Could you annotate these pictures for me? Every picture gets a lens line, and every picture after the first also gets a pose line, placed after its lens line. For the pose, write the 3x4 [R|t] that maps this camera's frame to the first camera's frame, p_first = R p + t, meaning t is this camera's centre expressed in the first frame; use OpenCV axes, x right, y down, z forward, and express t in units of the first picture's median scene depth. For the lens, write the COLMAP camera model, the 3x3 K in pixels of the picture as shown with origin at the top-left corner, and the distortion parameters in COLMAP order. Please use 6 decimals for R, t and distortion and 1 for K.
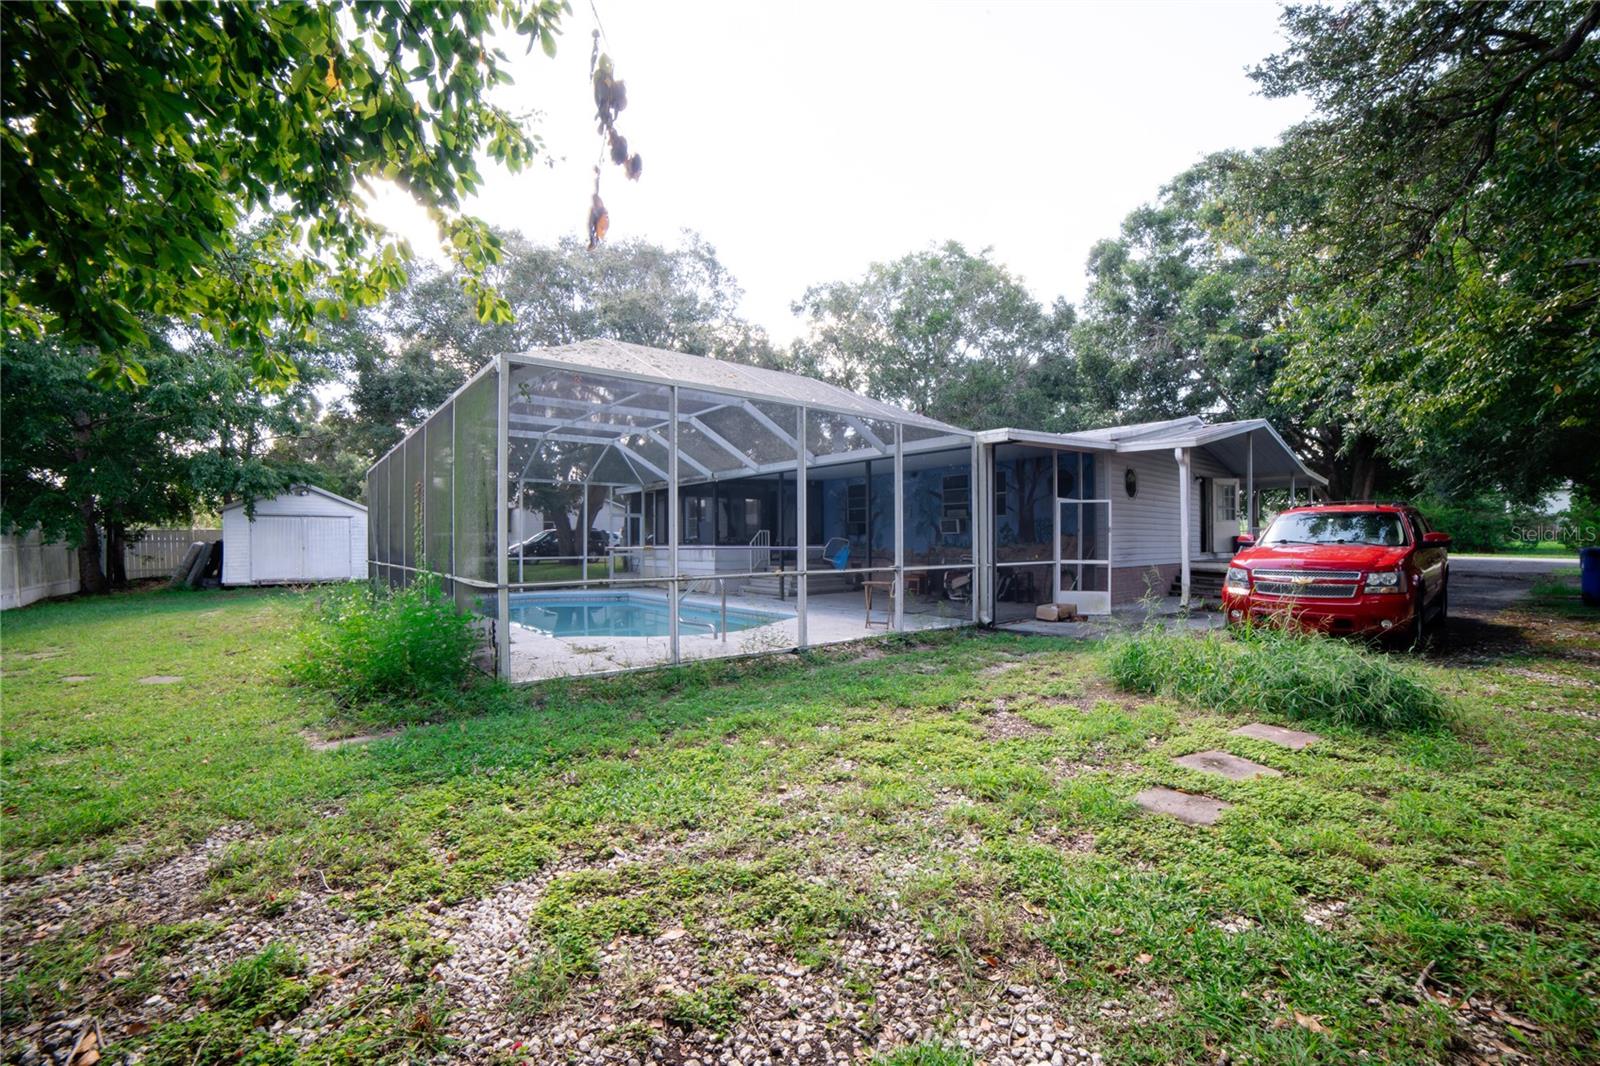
lens RADIAL K [[665.1, 0, 801.5], [0, 665.1, 545.2], [0, 0, 1]] dist [-0.108418, 0.038699]
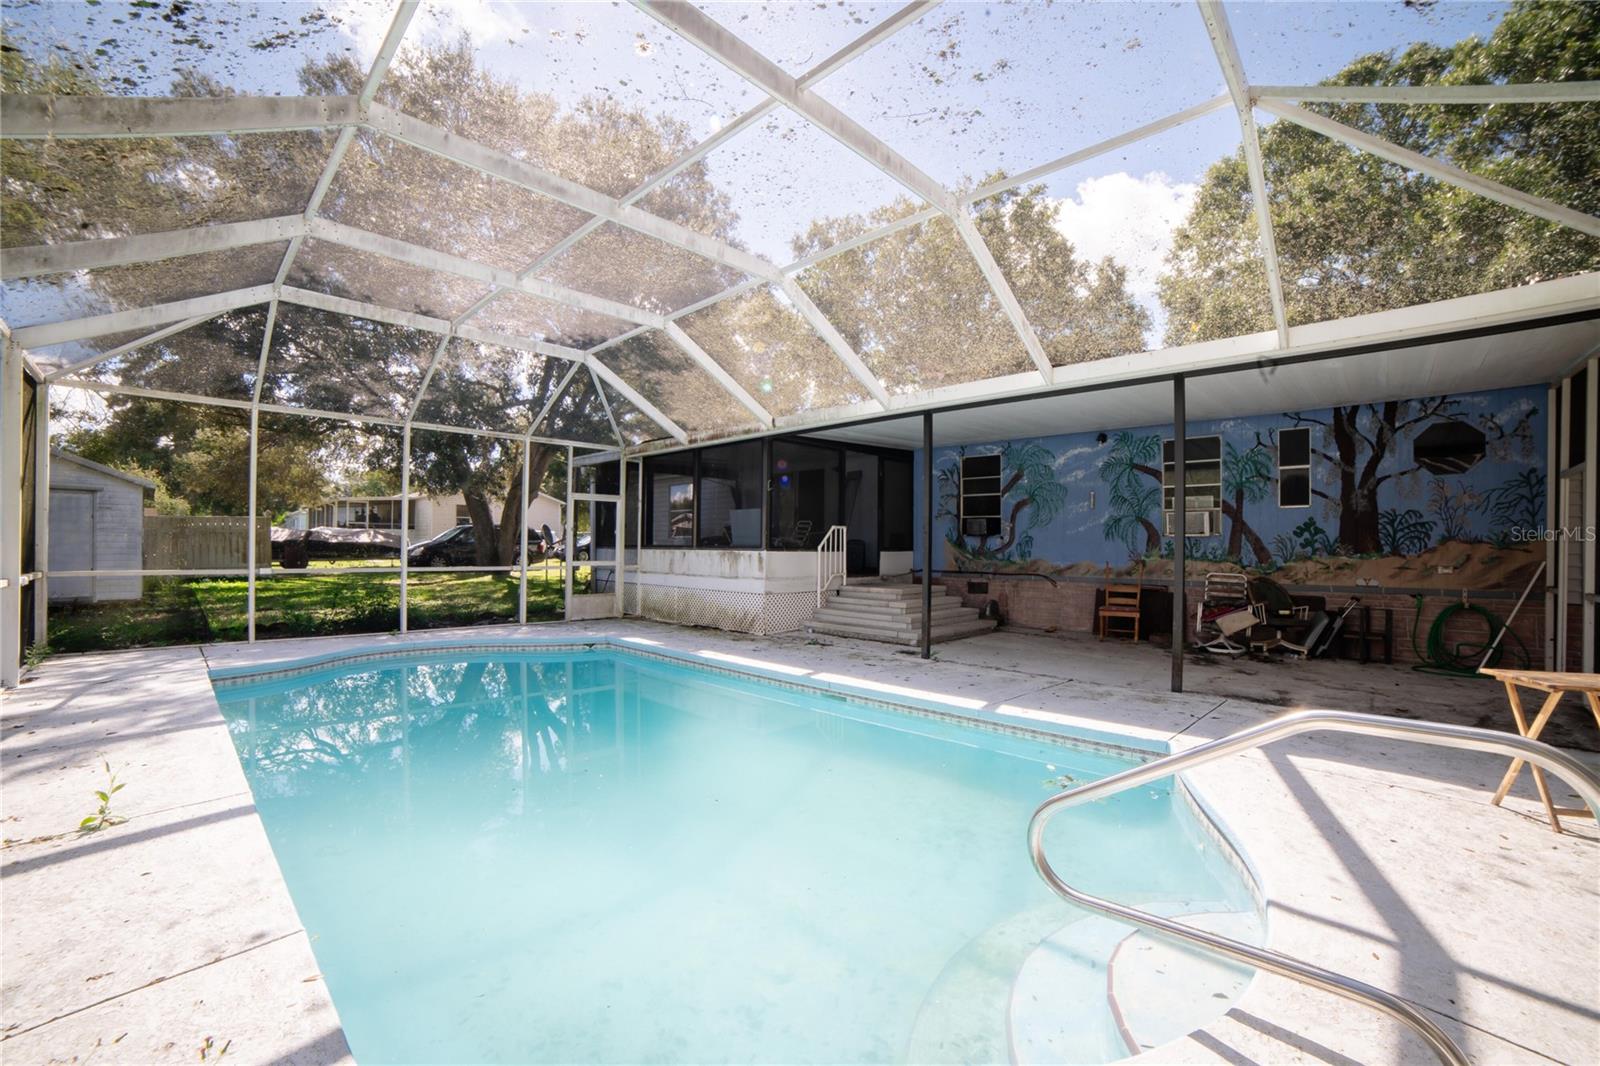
lens RADIAL K [[665.1, 0, 801.5], [0, 665.1, 545.2], [0, 0, 1]] dist [-0.108418, 0.038699]
pose [[0.993528, 0.015610, 0.112512, -0.143970], [-0.014977, 0.999867, -0.006465, -0.000096], [-0.112598, 0.004738, 0.993629, 0.381827]]
